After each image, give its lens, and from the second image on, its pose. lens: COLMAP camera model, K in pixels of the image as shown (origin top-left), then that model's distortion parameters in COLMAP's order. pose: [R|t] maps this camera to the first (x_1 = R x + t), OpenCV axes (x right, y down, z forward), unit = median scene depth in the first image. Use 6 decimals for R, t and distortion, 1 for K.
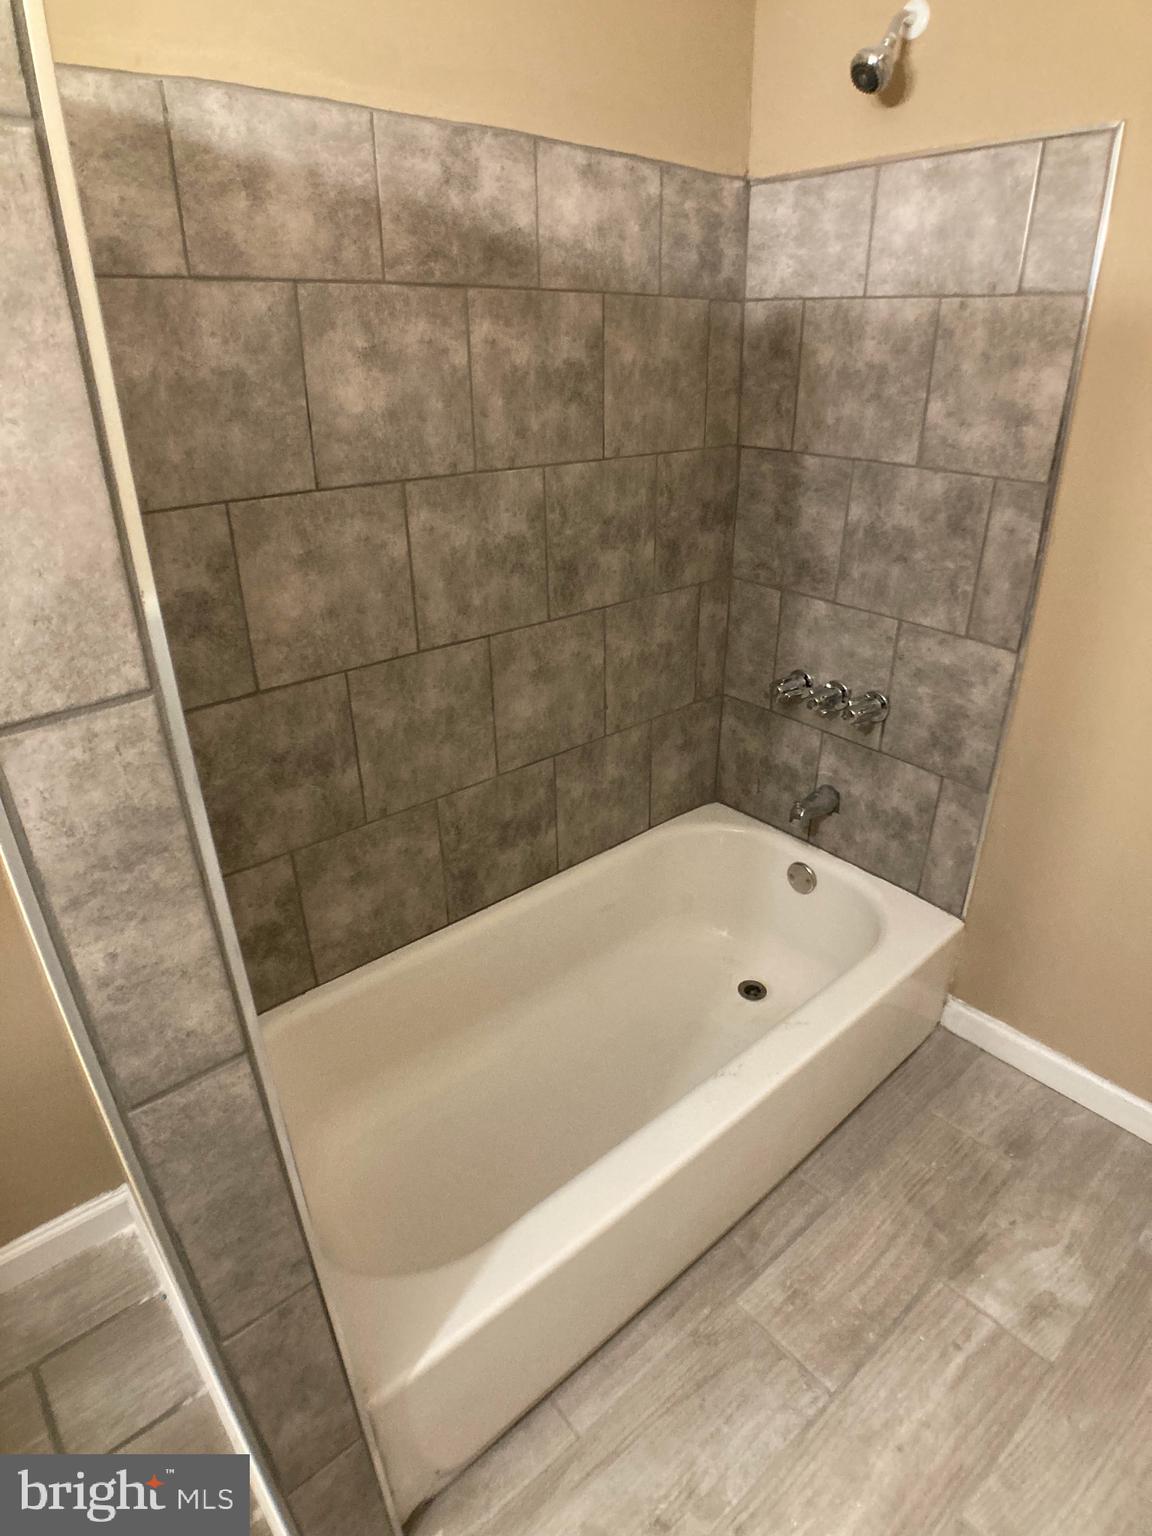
lens RADIAL K [[851.5, 0, 572.3], [0, 851.5, 760.9], [0, 0, 1]] dist [-0.091285, 0.016647]
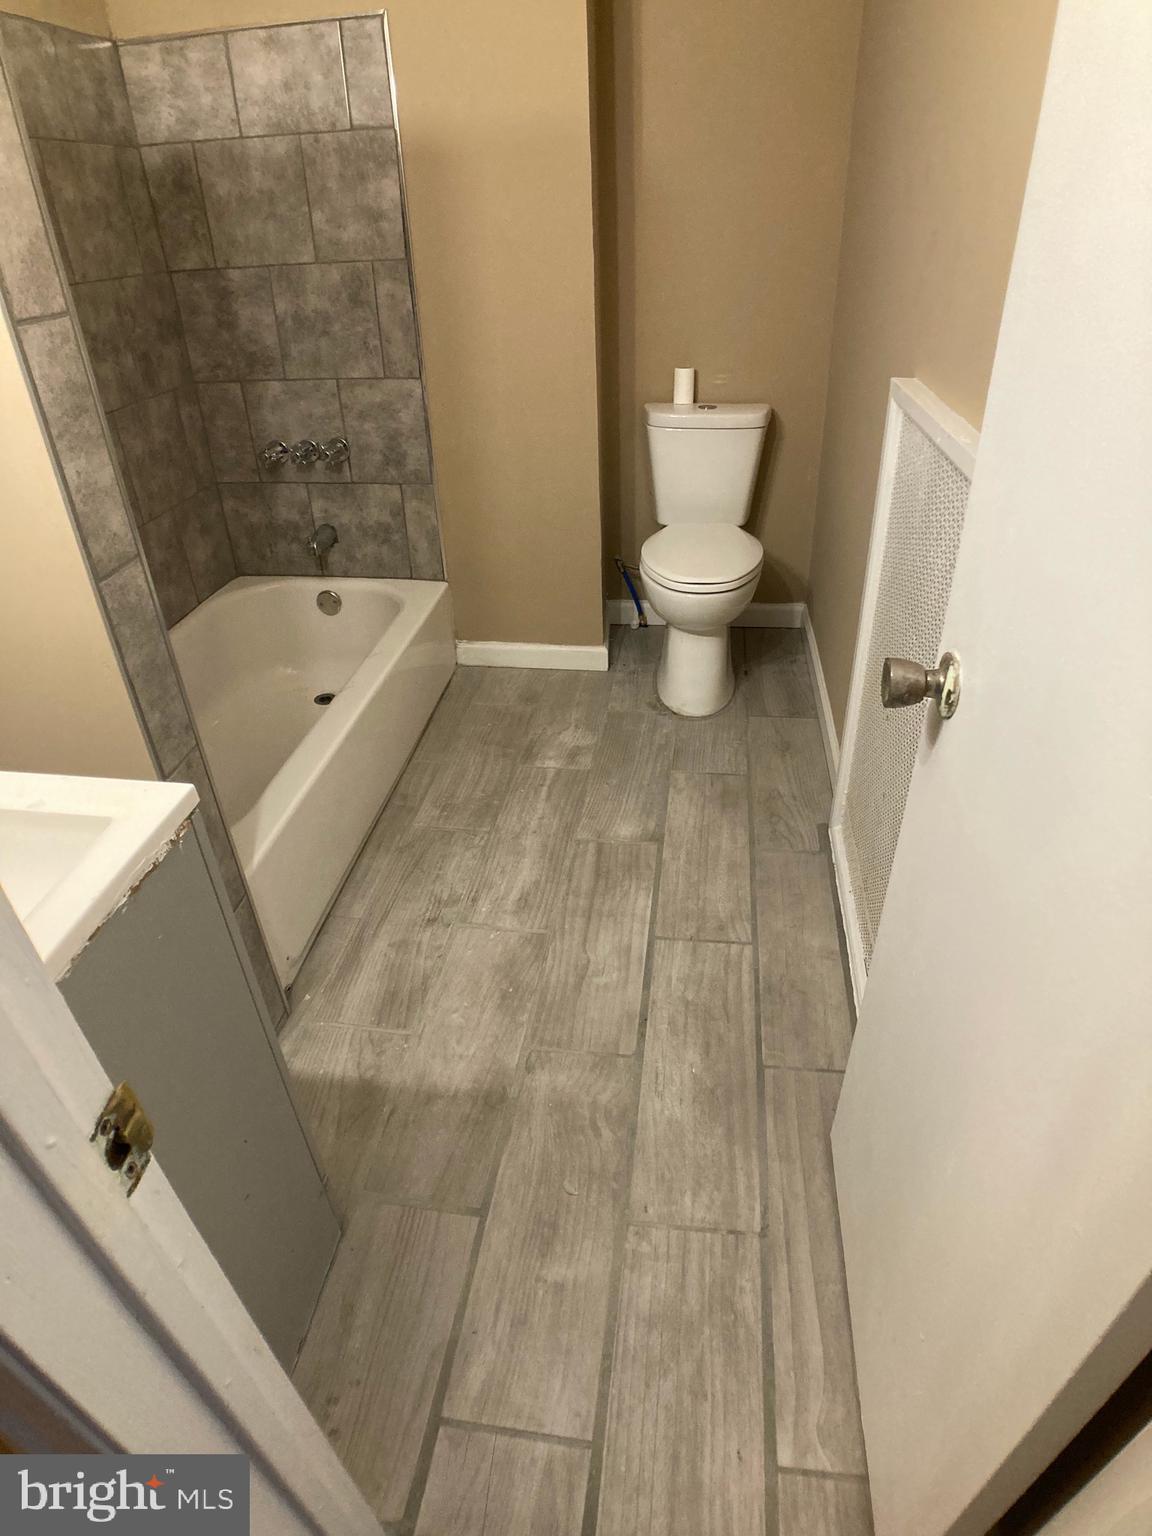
lens RADIAL K [[851.5, 0, 569.0], [0, 851.5, 758.5], [0, 0, 1]] dist [-0.091285, 0.016647]
pose [[0.751424, -0.370389, 0.546053, -0.351679], [0.306112, 0.928820, 0.208780, 0.283450], [-0.584514, 0.010271, 0.811318, -0.388447]]
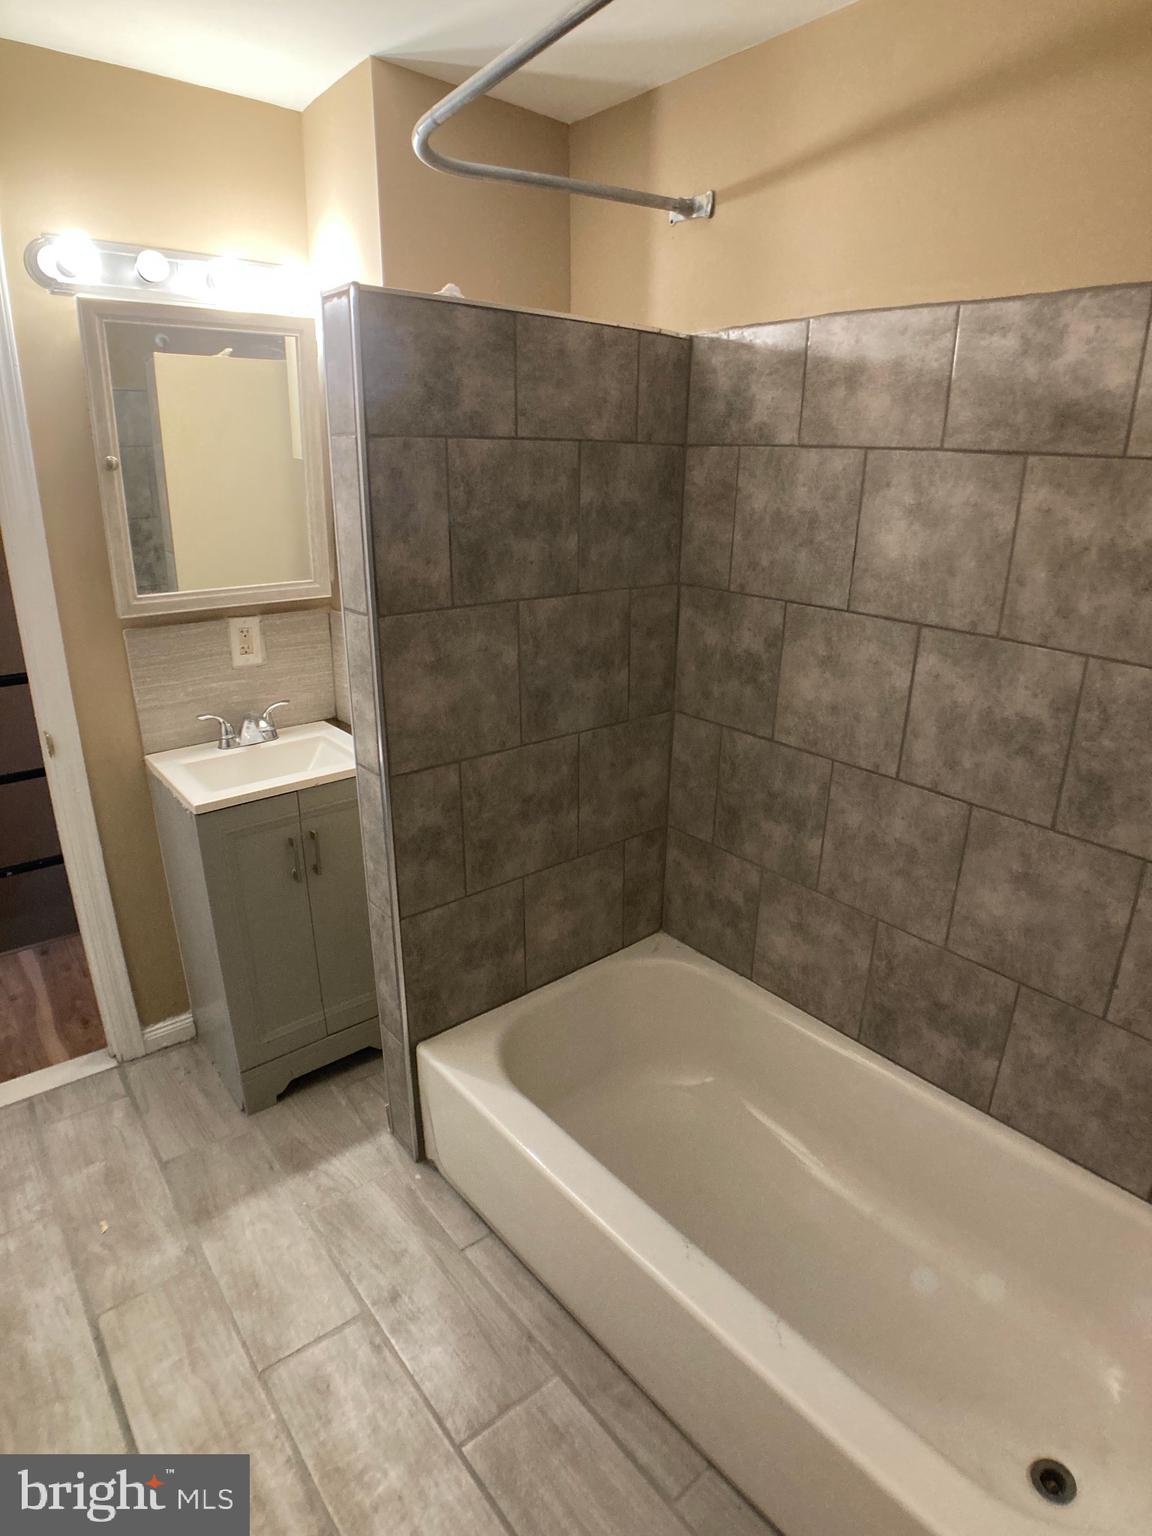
lens RADIAL K [[851.5, 0, 605.8], [0, 851.5, 764.0], [0, 0, 1]] dist [-0.091285, 0.016647]
pose [[0.007968, 0.347756, -0.937551, 0.823428], [-0.449044, 0.838975, 0.307376, -0.314937], [0.893474, 0.418552, 0.162843, 0.509004]]
